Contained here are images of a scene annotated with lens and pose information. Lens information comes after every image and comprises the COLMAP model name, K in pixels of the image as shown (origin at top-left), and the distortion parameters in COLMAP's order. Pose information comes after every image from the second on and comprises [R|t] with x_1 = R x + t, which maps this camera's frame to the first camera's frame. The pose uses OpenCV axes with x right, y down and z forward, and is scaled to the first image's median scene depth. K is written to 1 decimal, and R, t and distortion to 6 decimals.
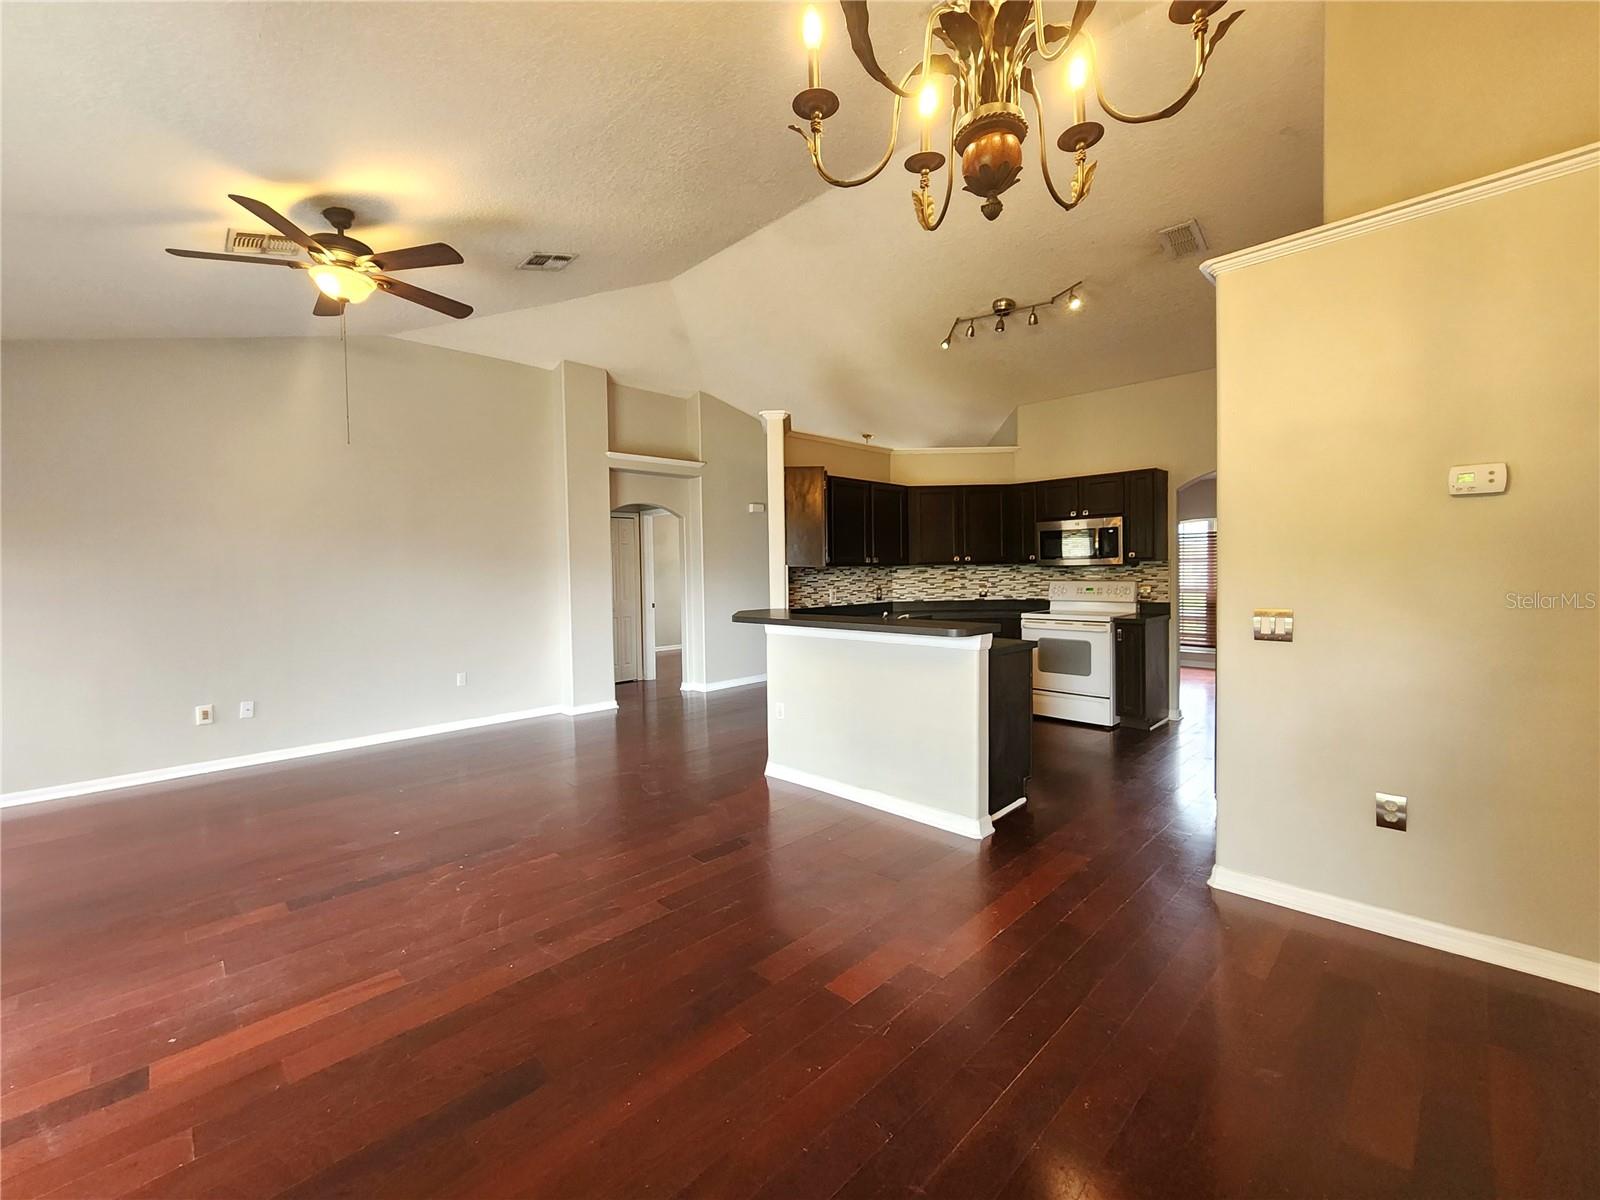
lens RADIAL K [[651.9, 0, 800.0], [0, 651.9, 600.0], [0, 0, 1]] dist [-0.019159, -0.000275]
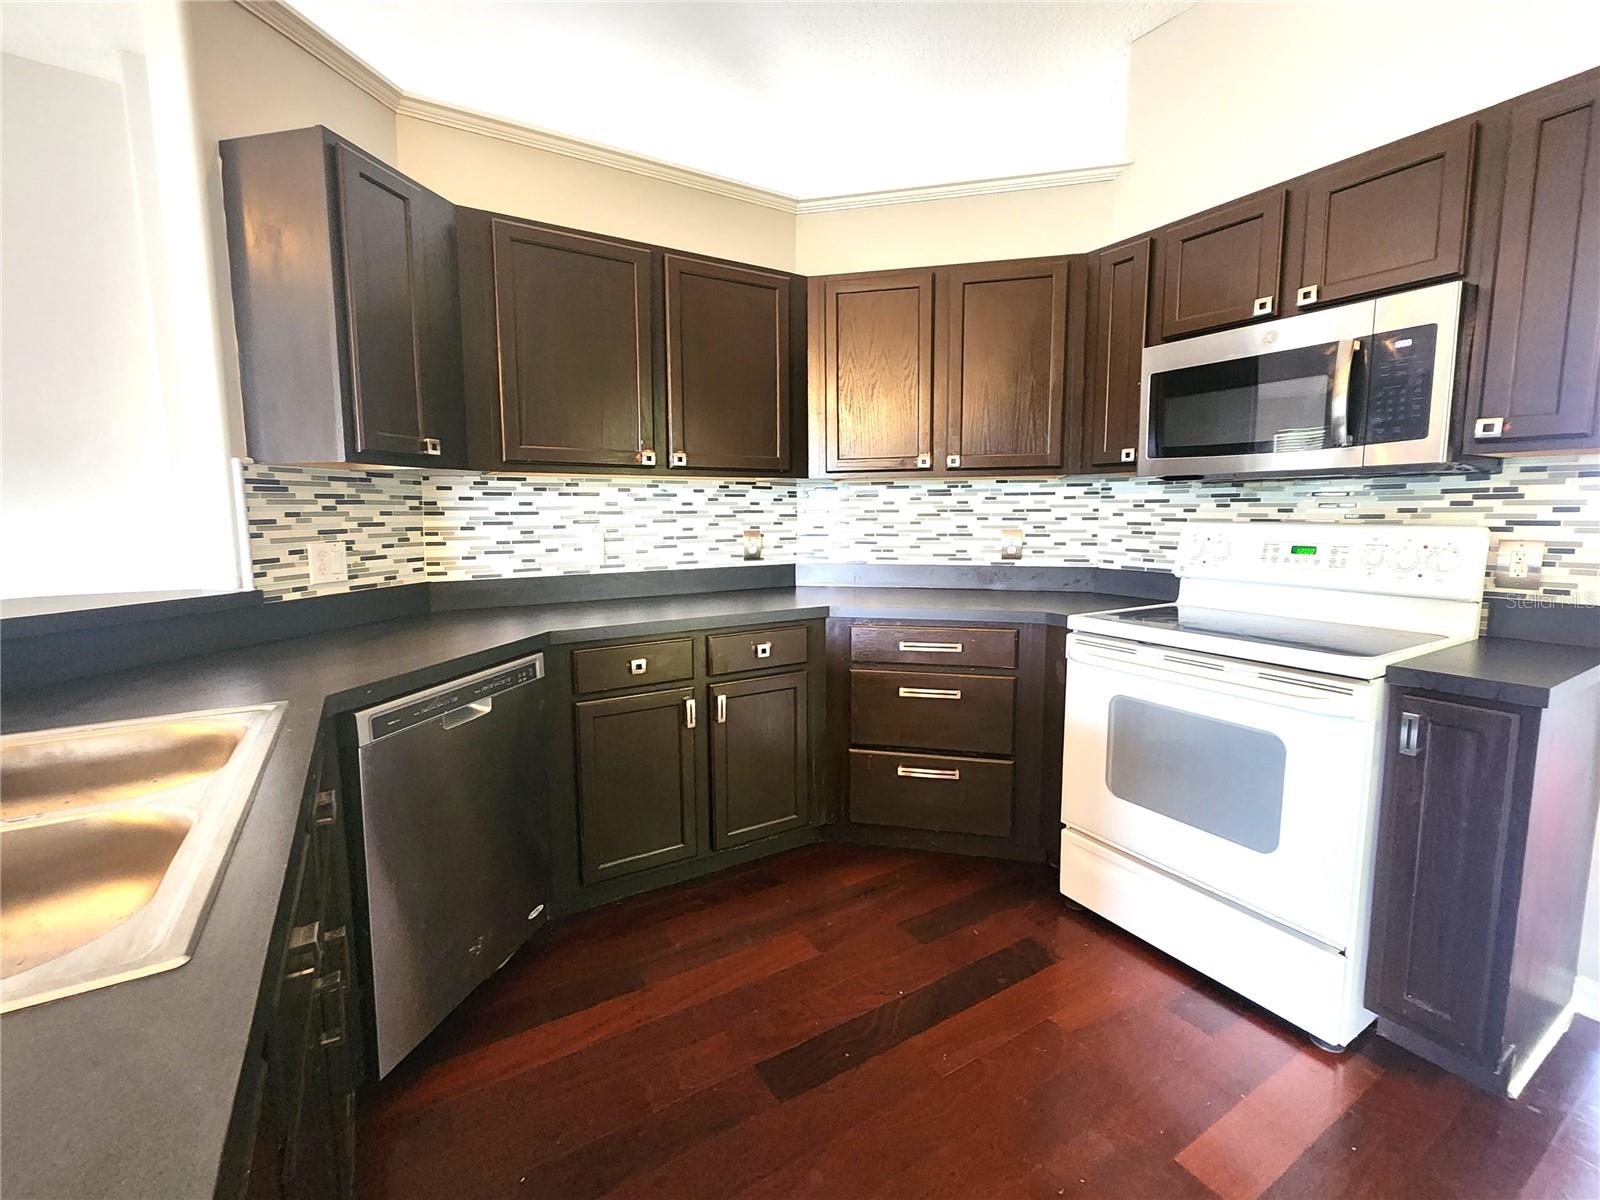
lens RADIAL K [[709.4, 0, 800.0], [0, 709.4, 600.0], [0, 0, 1]] dist [-0.000468, 0.000232]
pose [[0.976395, 0.041291, -0.212010, 0.261660], [-0.023177, 0.995919, 0.087223, -0.015534], [0.214746, -0.080250, 0.973367, 0.566547]]
